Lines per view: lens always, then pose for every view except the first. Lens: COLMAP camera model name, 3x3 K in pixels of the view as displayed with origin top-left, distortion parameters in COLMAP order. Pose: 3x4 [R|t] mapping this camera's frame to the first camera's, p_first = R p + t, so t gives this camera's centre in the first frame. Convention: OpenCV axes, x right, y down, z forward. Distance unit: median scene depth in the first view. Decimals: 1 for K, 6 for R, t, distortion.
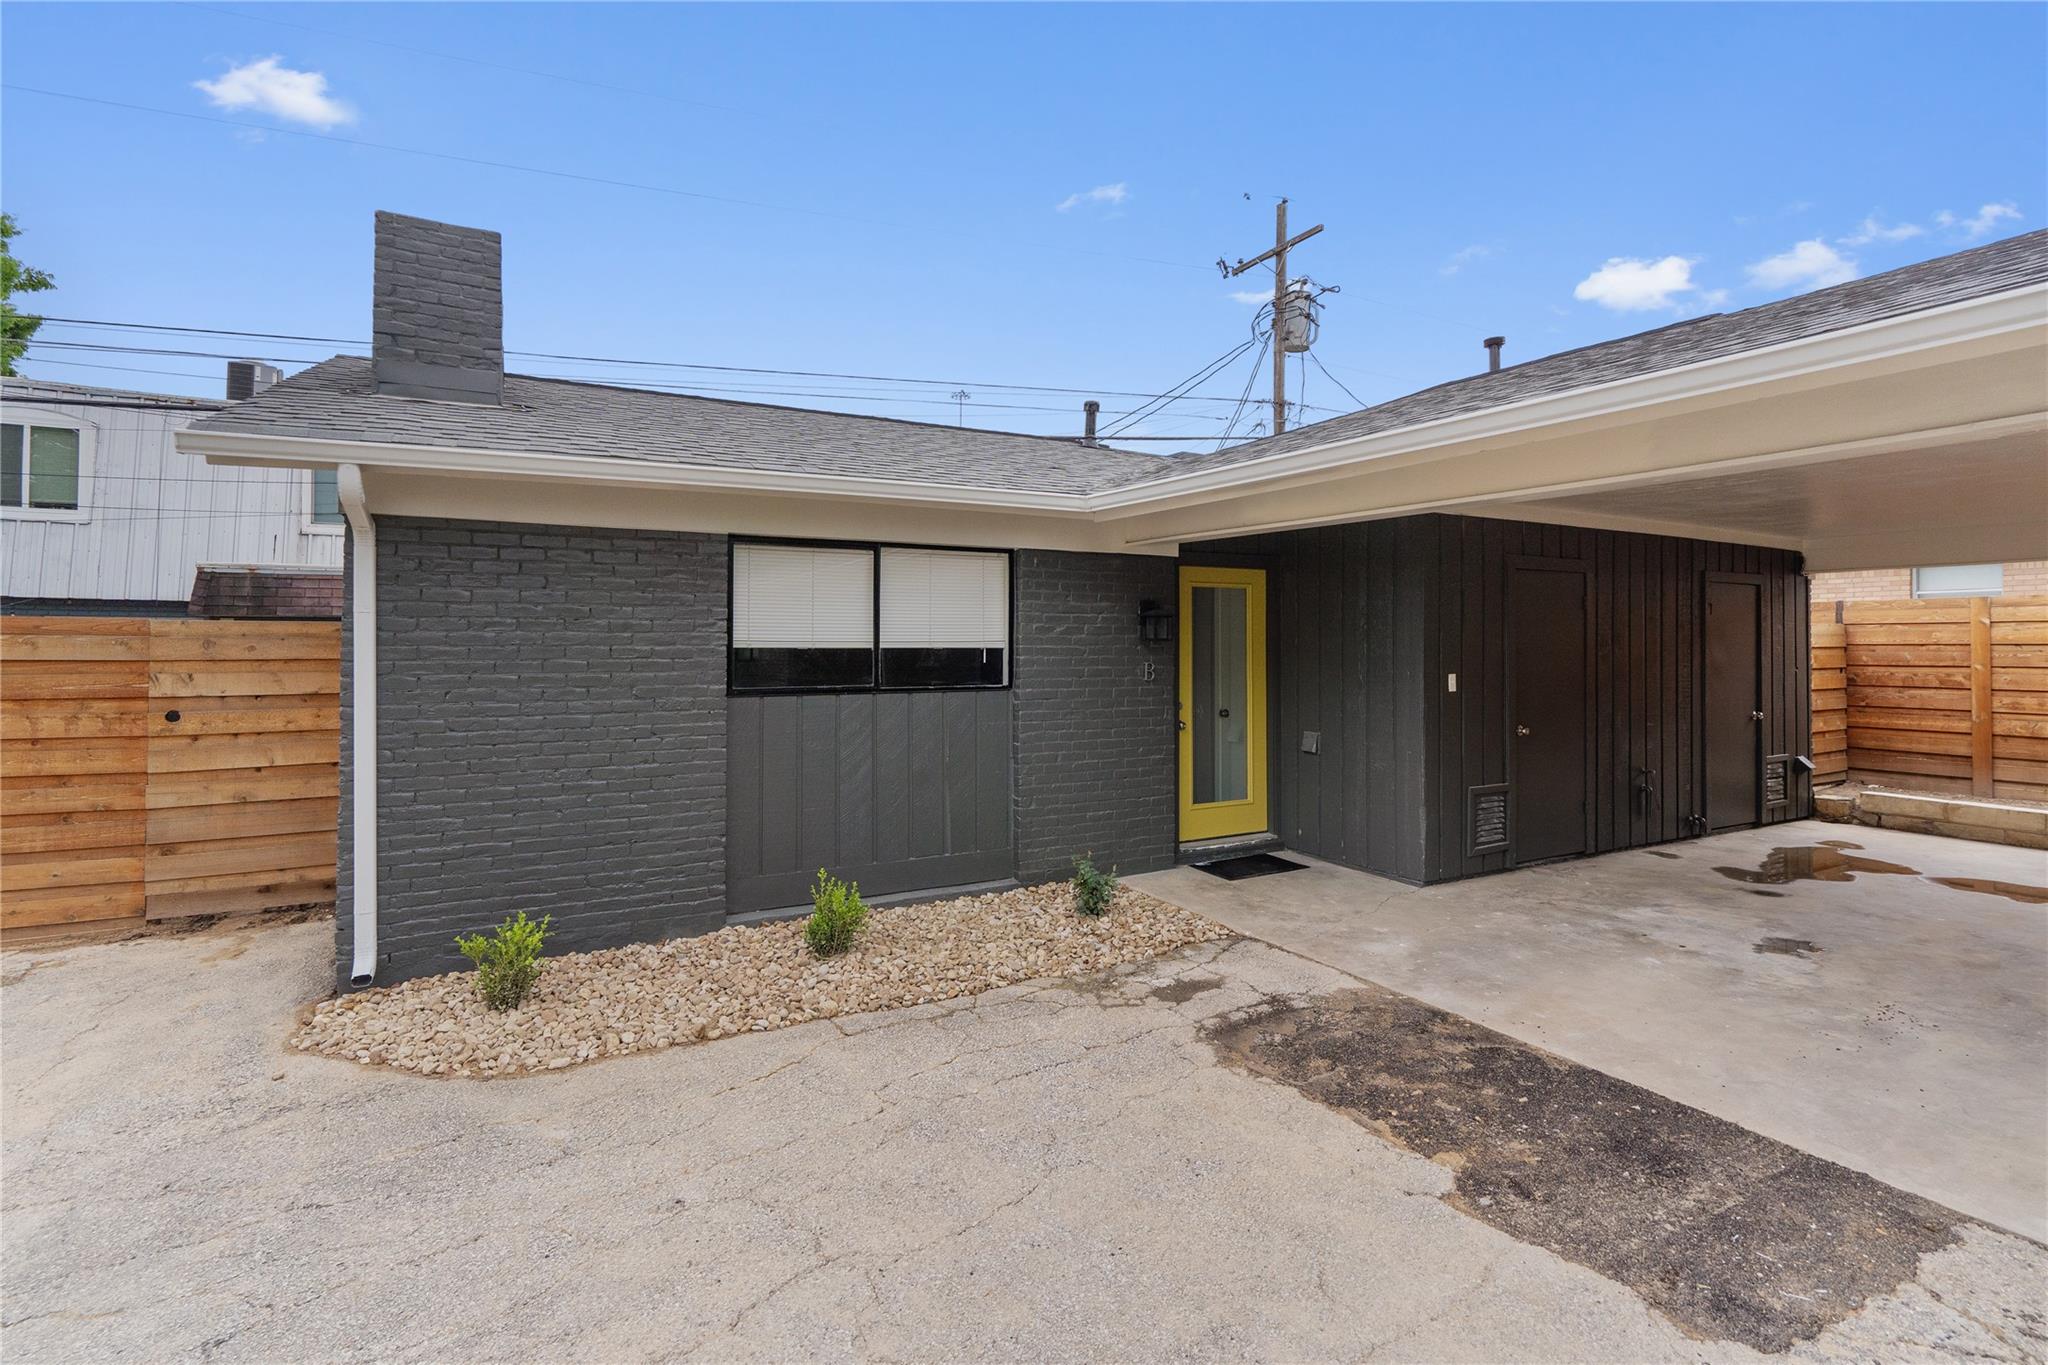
lens RADIAL K [[929.7, 0, 1018.3], [0, 929.7, 640.9], [0, 0, 1]] dist [-0.001370, 0.000019]
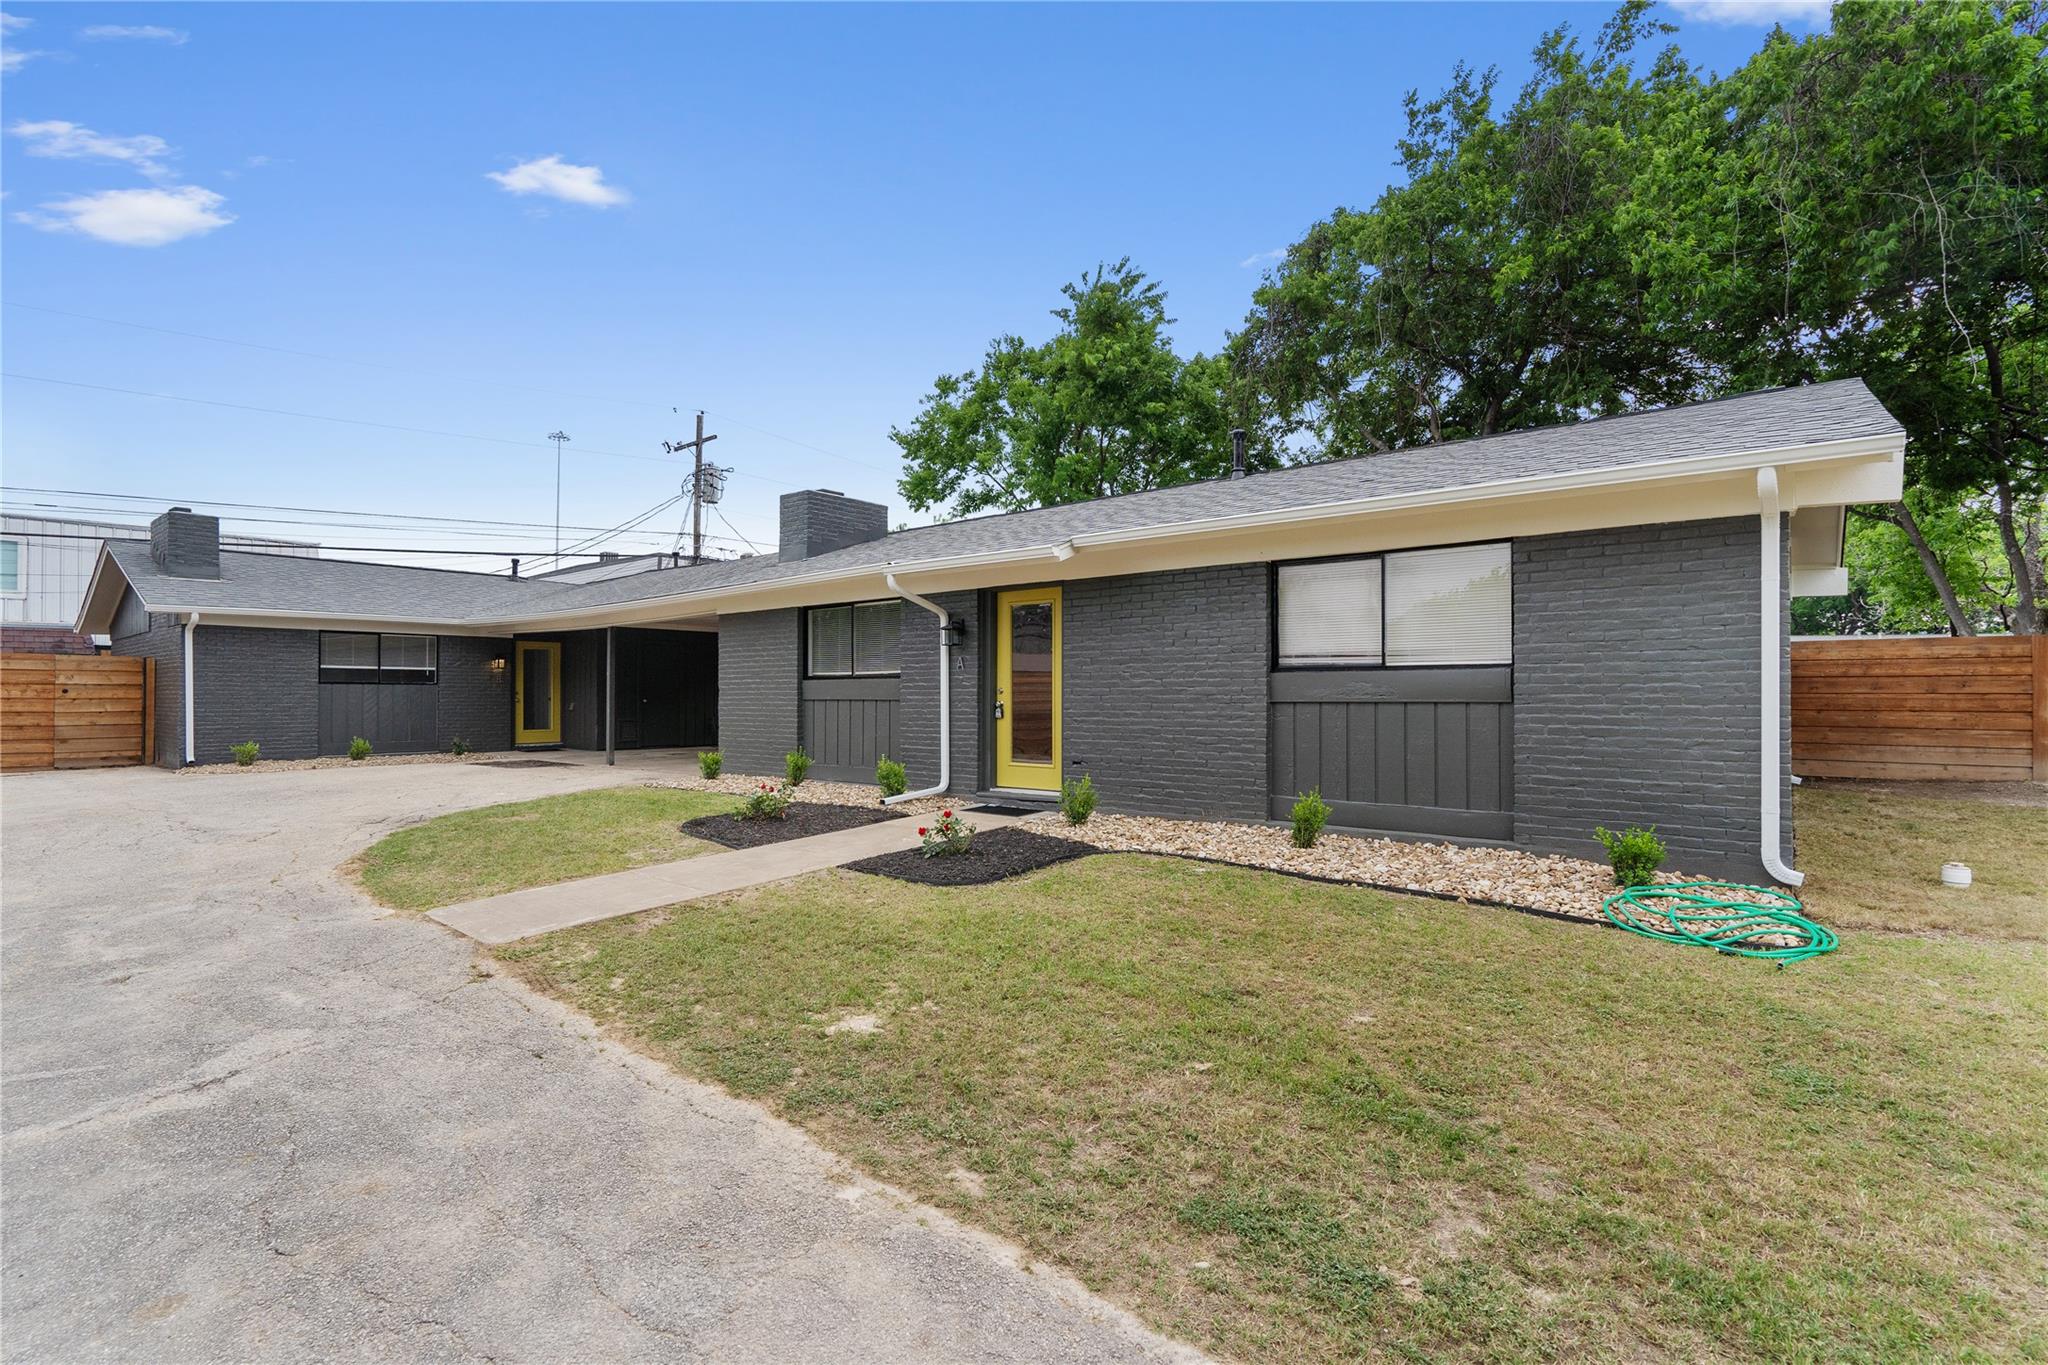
lens RADIAL K [[922.3, 0, 1003.8], [0, 922.3, 687.6], [0, 0, 1]] dist [0.002966, 0.000615]
pose [[0.930329, 0.003607, 0.366708, 0.503047], [-0.002885, 0.999993, -0.002517, 0.056737], [-0.366714, 0.001283, 0.930333, -1.995894]]
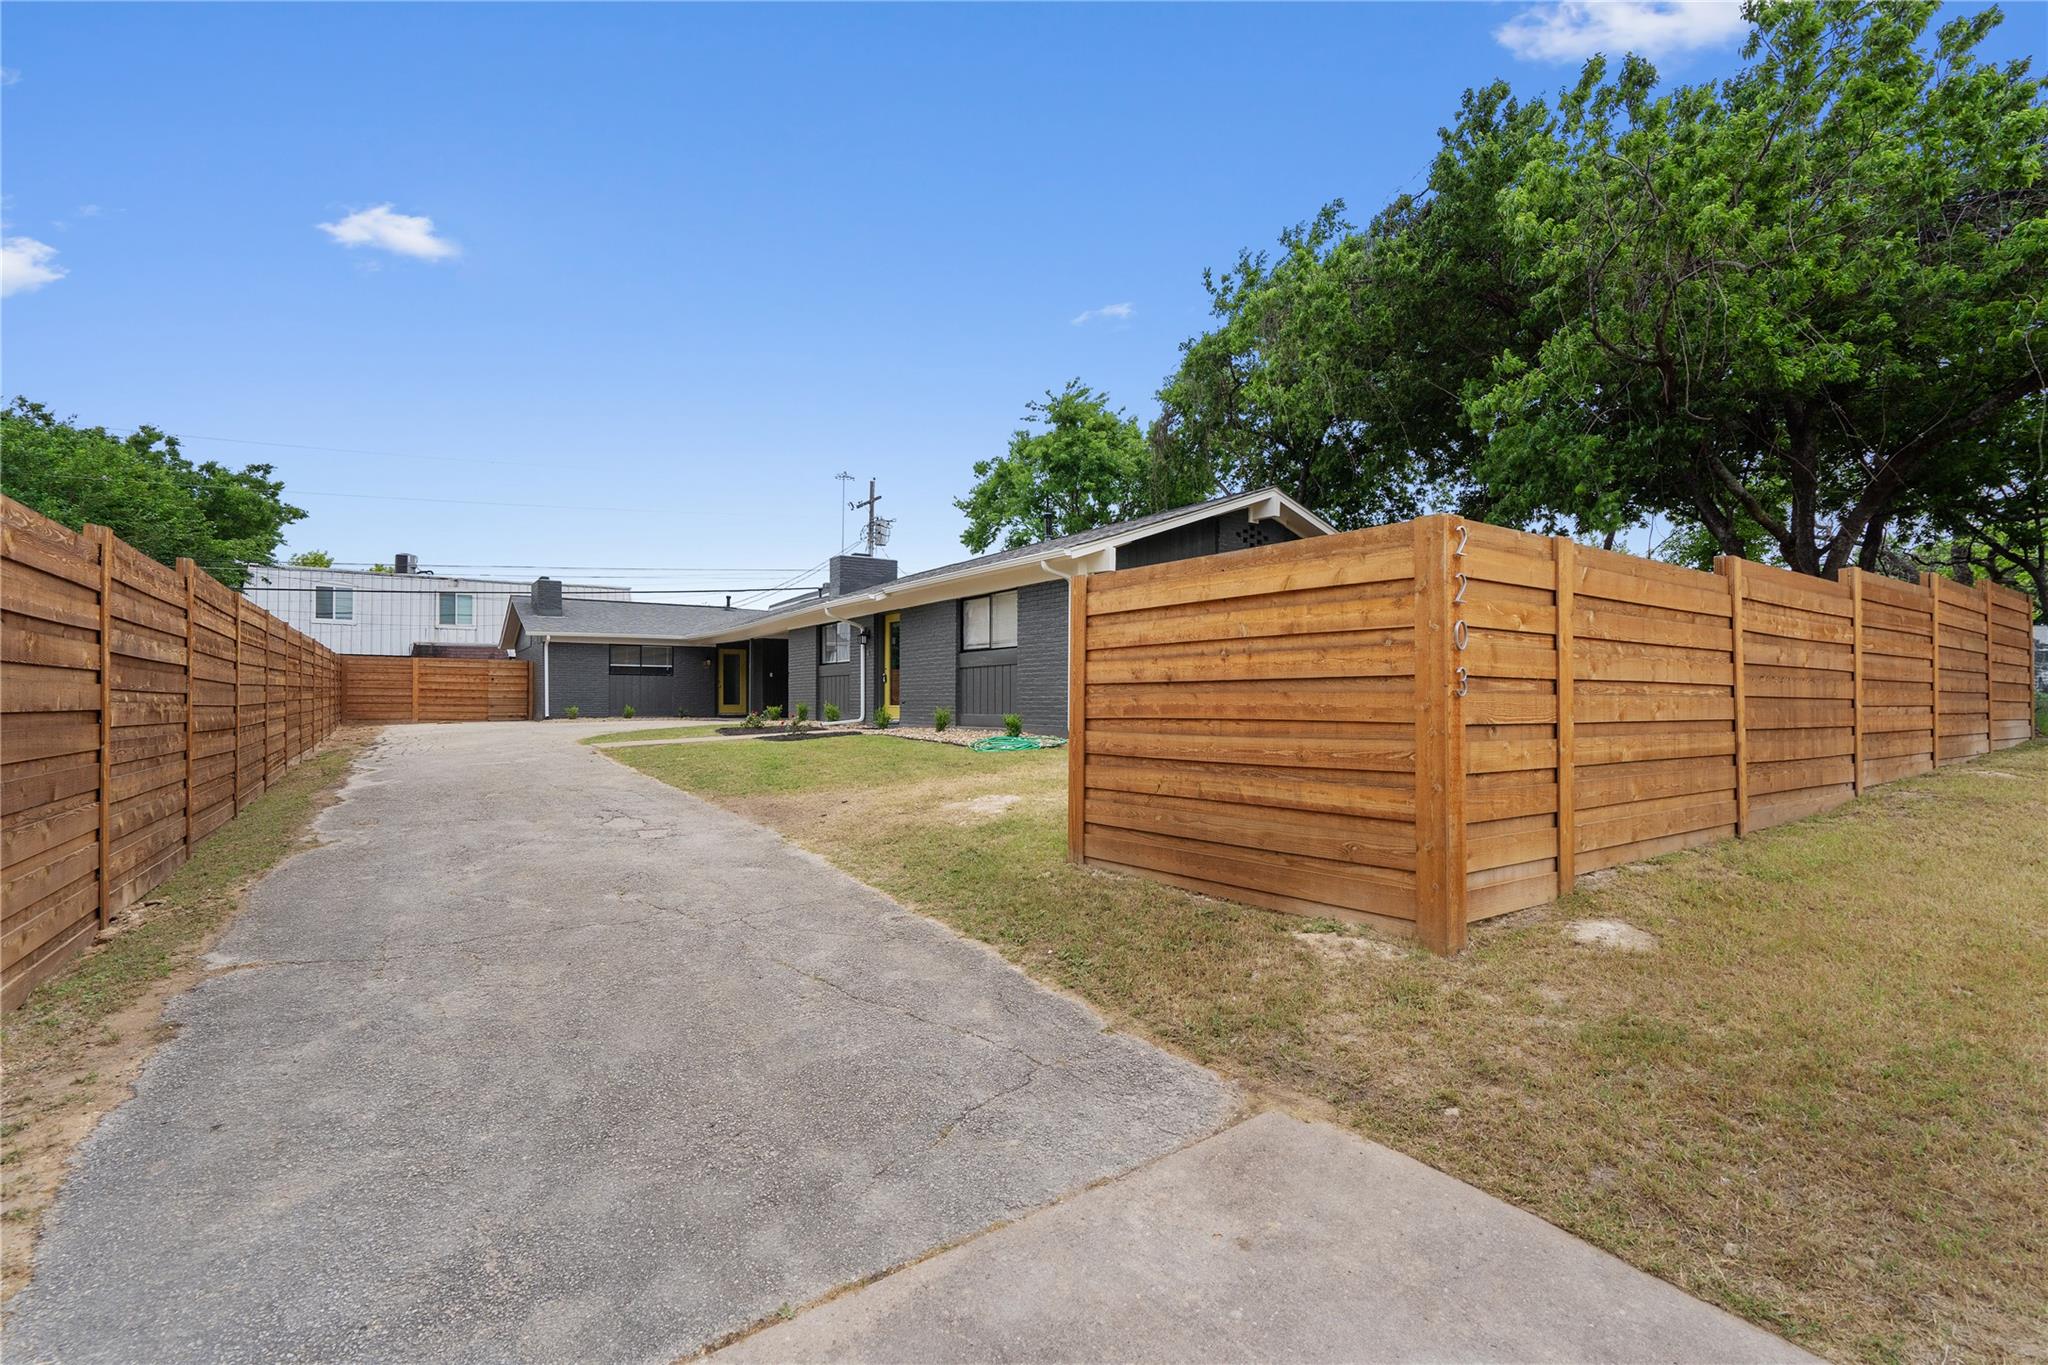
lens RADIAL K [[922.3, 0, 1003.8], [0, 922.3, 687.6], [0, 0, 1]] dist [0.002966, 0.000615]
pose [[0.996473, 0.003273, 0.083850, 1.122919], [-0.002272, 0.999925, -0.012028, 0.144686], [-0.083883, 0.011795, 0.996406, -3.345505]]
